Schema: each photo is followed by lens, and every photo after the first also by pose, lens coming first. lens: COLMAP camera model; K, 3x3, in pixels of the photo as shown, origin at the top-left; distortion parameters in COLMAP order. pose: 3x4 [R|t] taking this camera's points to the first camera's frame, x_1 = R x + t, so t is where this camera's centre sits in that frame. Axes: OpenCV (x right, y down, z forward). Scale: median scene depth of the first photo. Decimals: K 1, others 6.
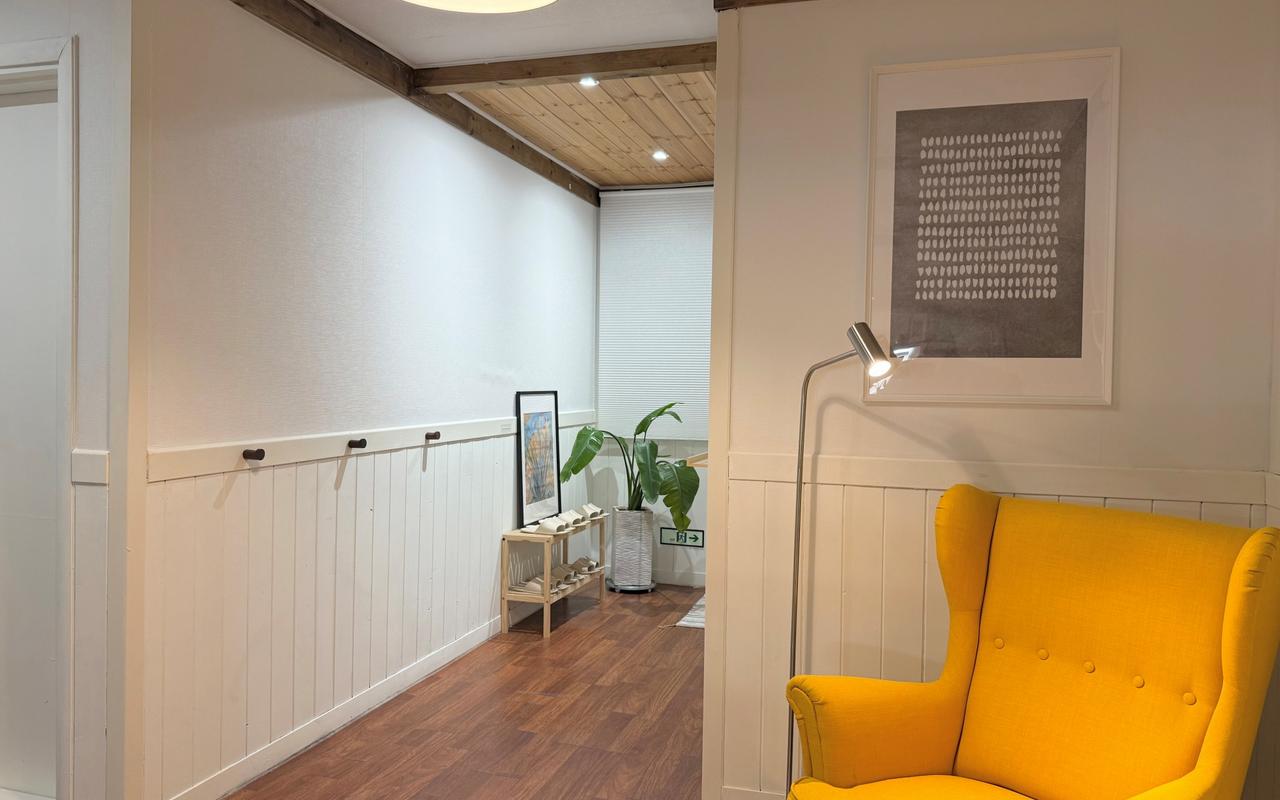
lens RADIAL K [[861.8, 0, 640.0], [0, 861.8, 400.0], [0, 0, 1]] dist [0.000970, -0.000396]
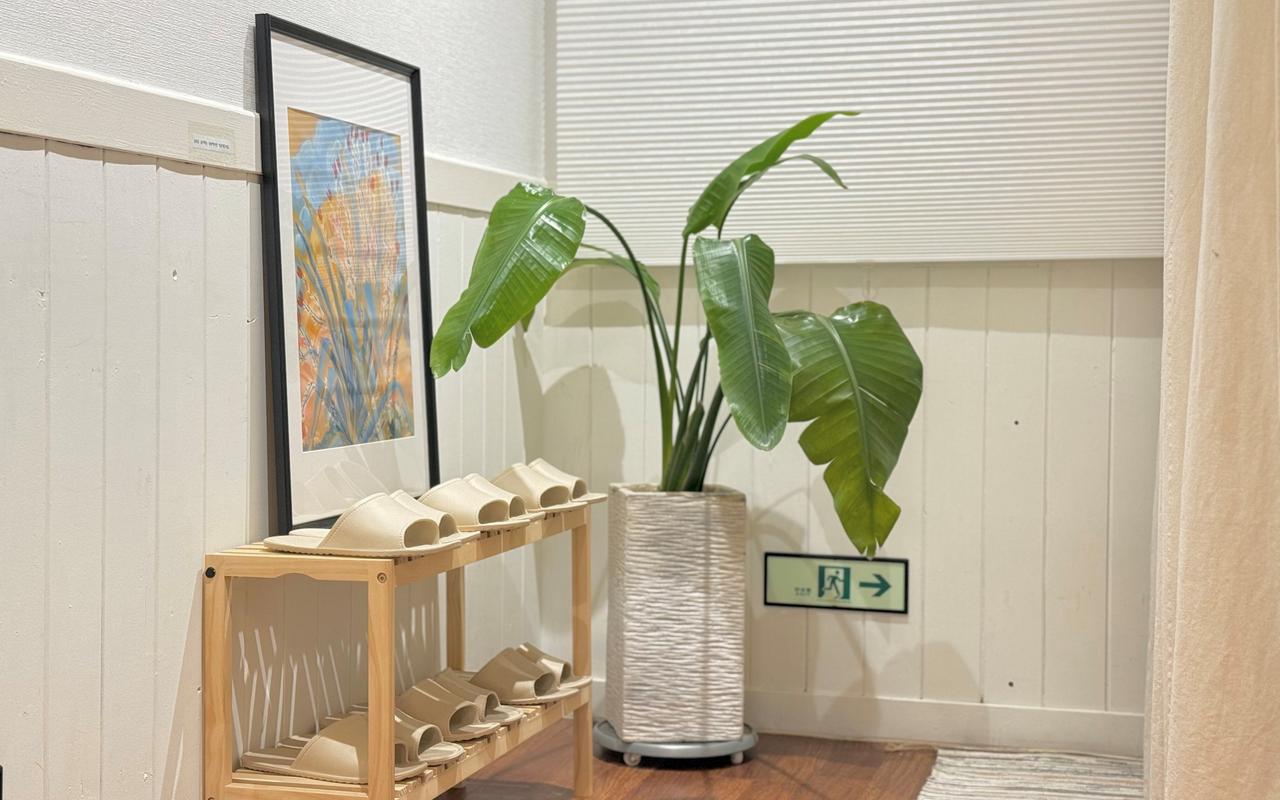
lens RADIAL K [[1742.5, 0, 640.0], [0, 1742.5, 400.0], [0, 0, 1]] dist [0.021172, 0.016065]
pose [[0.999881, -0.009125, 0.012410, -0.030520], [0.008818, 0.999660, 0.024539, 0.084291], [-0.012630, -0.024427, 0.999622, 0.410106]]
